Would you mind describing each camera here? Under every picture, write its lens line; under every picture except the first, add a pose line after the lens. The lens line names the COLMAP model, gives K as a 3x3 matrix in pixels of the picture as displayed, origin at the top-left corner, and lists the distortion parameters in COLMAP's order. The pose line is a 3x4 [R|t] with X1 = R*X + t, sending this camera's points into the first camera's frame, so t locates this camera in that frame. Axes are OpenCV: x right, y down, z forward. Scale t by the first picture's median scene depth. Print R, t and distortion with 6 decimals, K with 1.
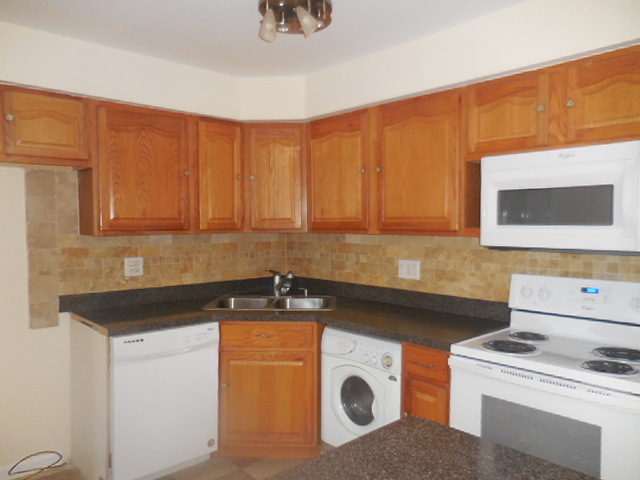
lens RADIAL K [[489.7, 0, 322.3], [0, 489.7, 243.6], [0, 0, 1]] dist [-0.006456, 0.005922]
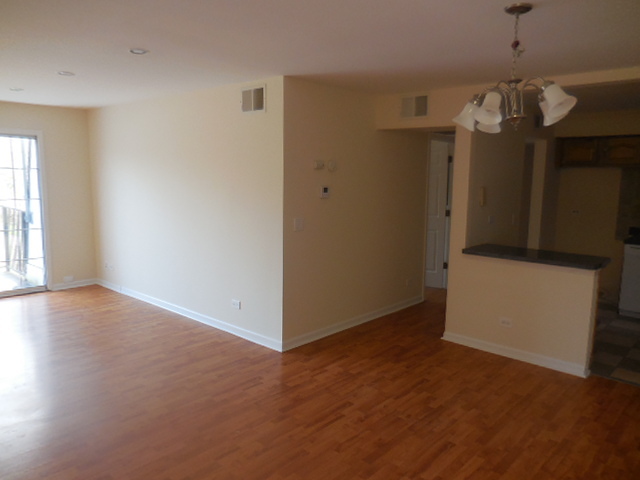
lens RADIAL K [[489.7, 0, 316.6], [0, 489.7, 239.7], [0, 0, 1]] dist [-0.006456, 0.005922]
pose [[0.087337, 0.137075, -0.986703, 1.381565], [-0.060023, 0.989412, 0.132139, -0.036231], [0.994369, 0.047684, 0.094640, -0.531690]]
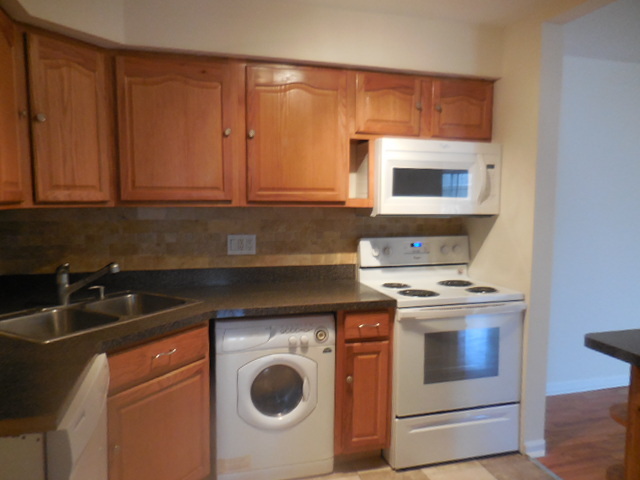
lens RADIAL K [[489.7, 0, 326.1], [0, 489.7, 241.1], [0, 0, 1]] dist [-0.006456, 0.005922]
pose [[0.451379, -0.072174, 0.889409, -0.588143], [0.033399, 0.997392, 0.063986, -0.008303], [-0.891707, 0.000823, 0.452612, 0.448483]]
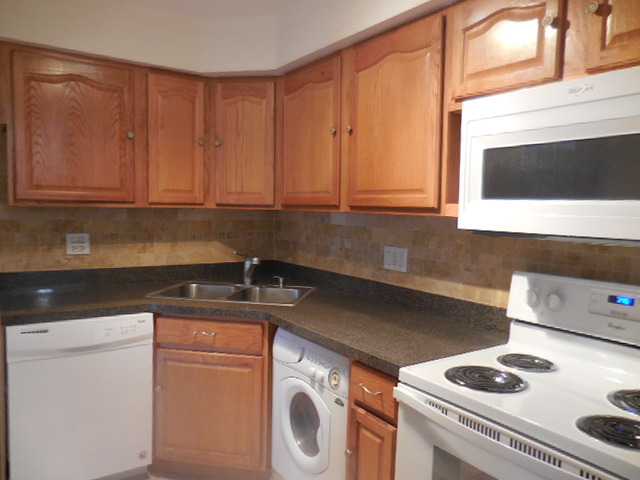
lens RADIAL K [[489.7, 0, 320.0], [0, 489.7, 244.4], [0, 0, 1]] dist [-0.006456, 0.005922]
pose [[0.988975, 0.033737, -0.144187, 0.174277], [-0.028969, 0.998966, 0.035041, 0.005450], [0.145220, -0.030478, 0.988930, 0.208894]]
